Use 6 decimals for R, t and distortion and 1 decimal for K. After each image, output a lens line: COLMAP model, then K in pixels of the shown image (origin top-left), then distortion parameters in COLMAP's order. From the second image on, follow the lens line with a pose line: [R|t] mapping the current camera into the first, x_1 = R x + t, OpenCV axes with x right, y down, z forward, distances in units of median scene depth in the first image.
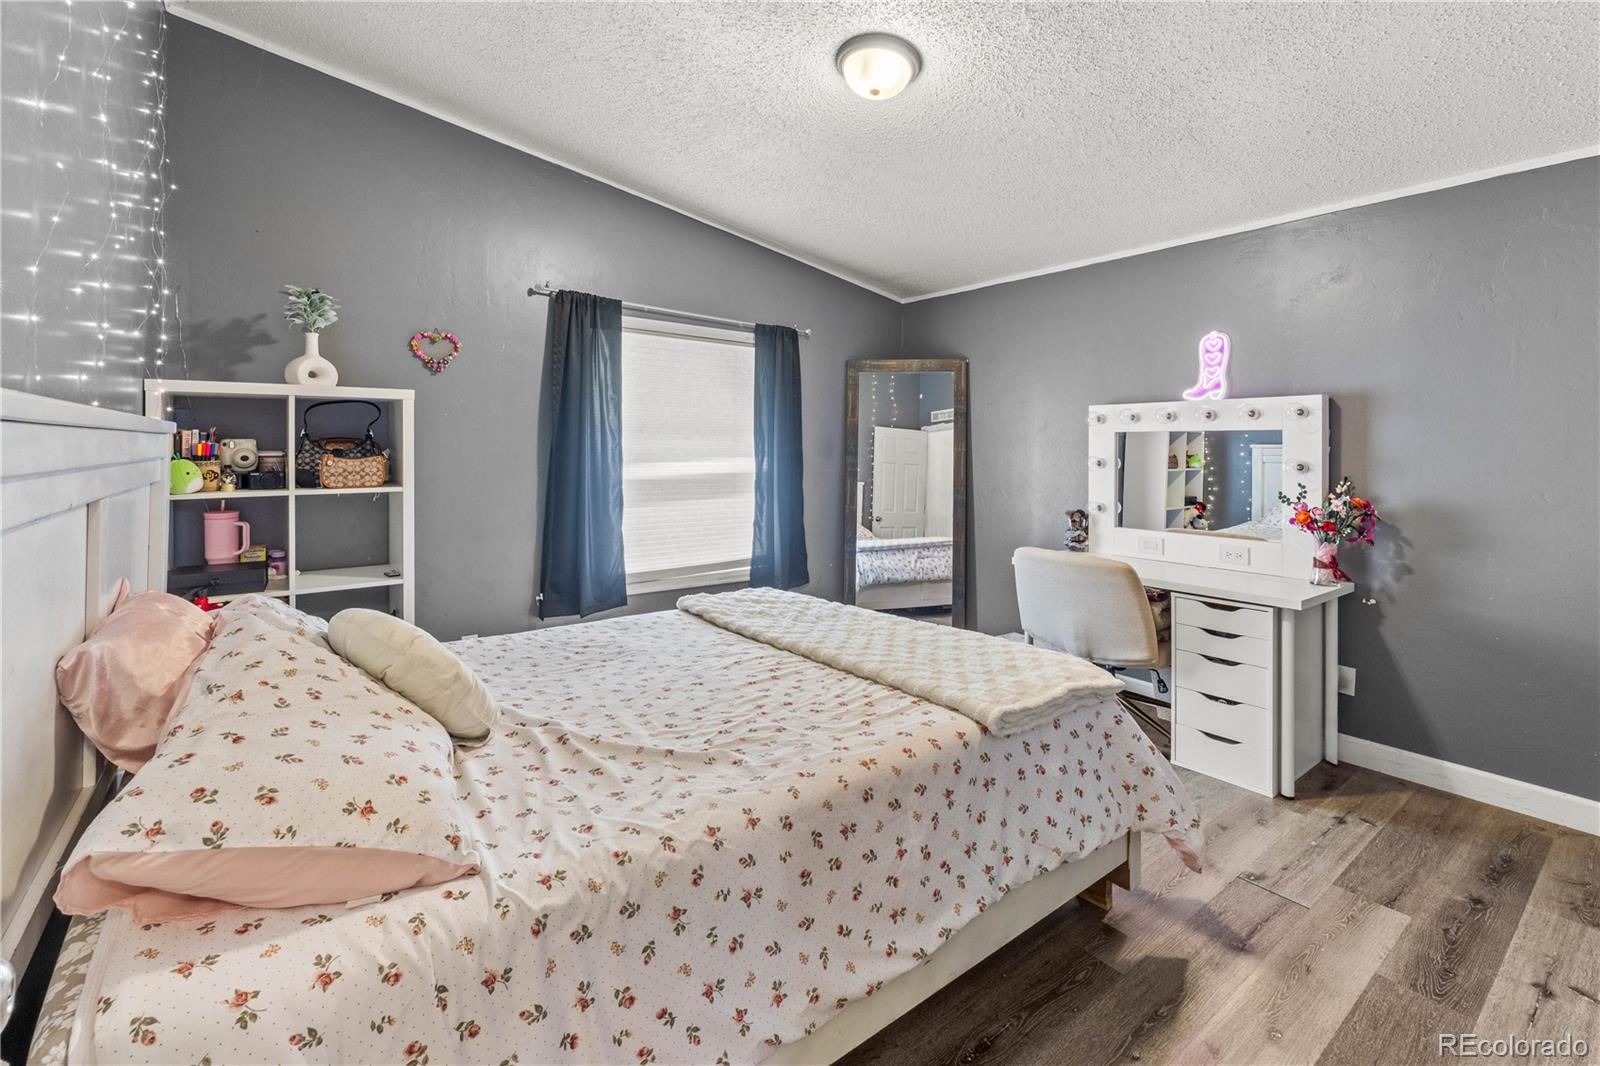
lens RADIAL K [[702.2, 0, 796.1], [0, 702.2, 471.0], [0, 0, 1]] dist [-0.008539, 0.000265]
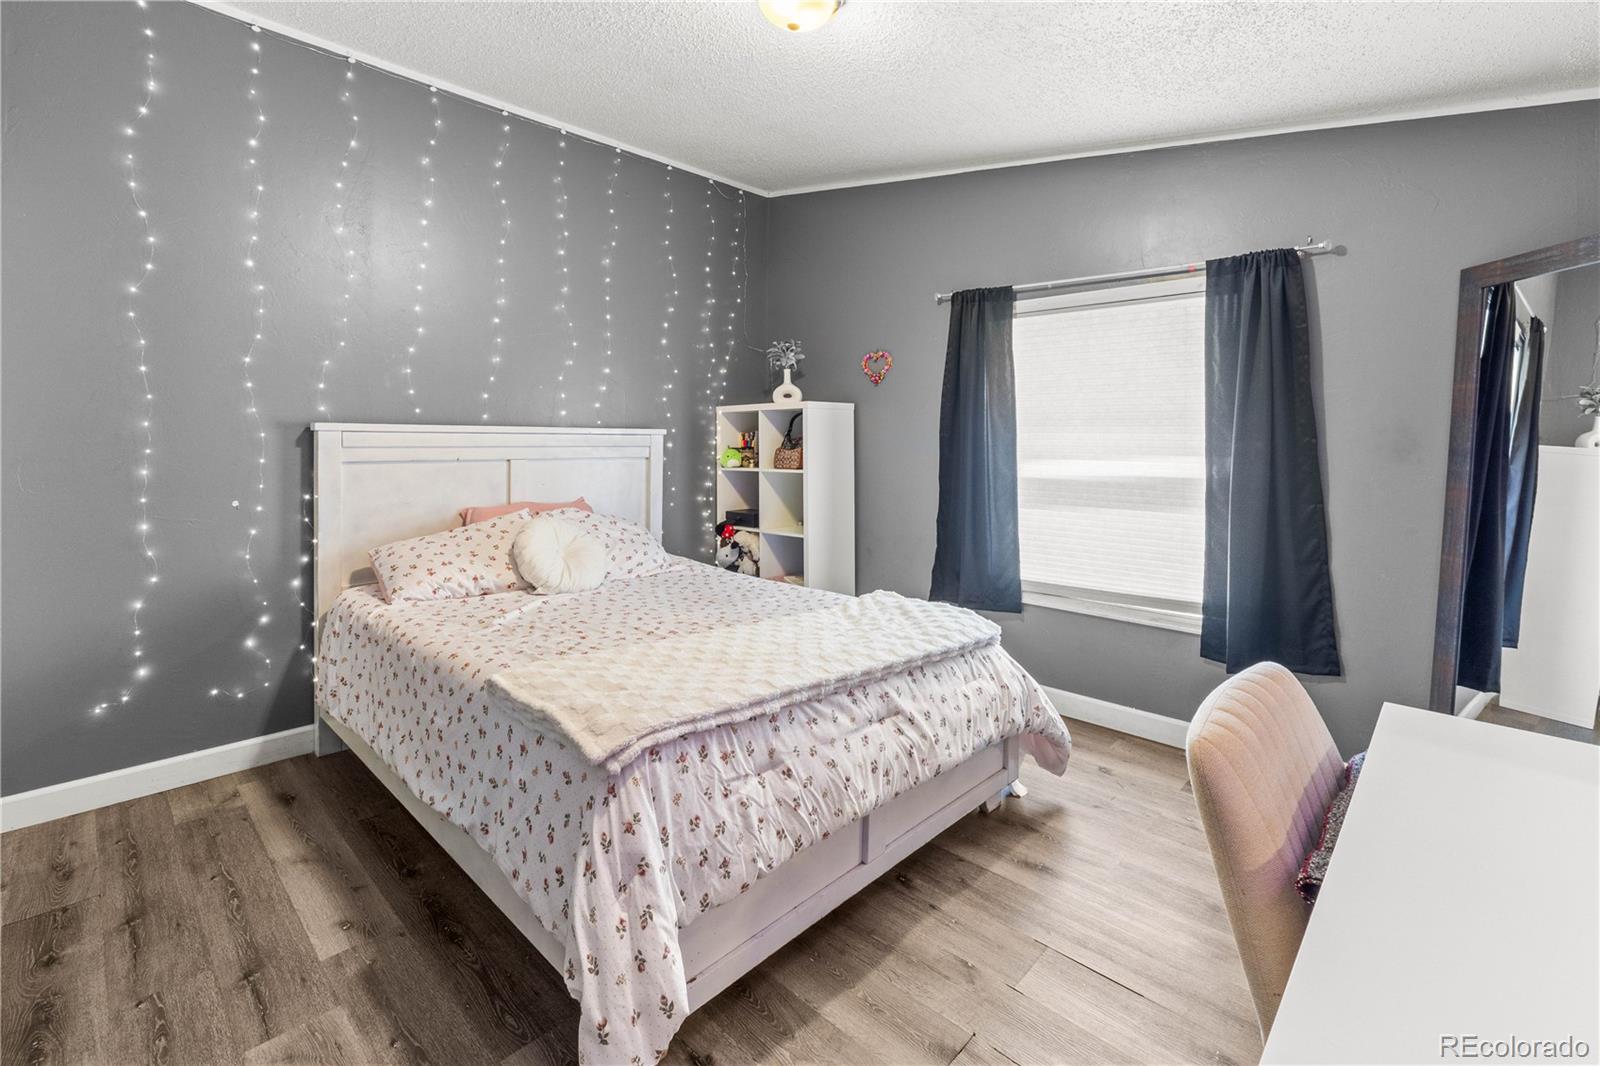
lens RADIAL K [[702.2, 0, 796.1], [0, 702.2, 471.0], [0, 0, 1]] dist [-0.008539, 0.000265]
pose [[0.153536, 0.037125, -0.987445, 0.622611], [-0.035640, 0.998852, 0.032012, -0.015015], [0.987500, 0.030277, 0.154683, 0.562704]]
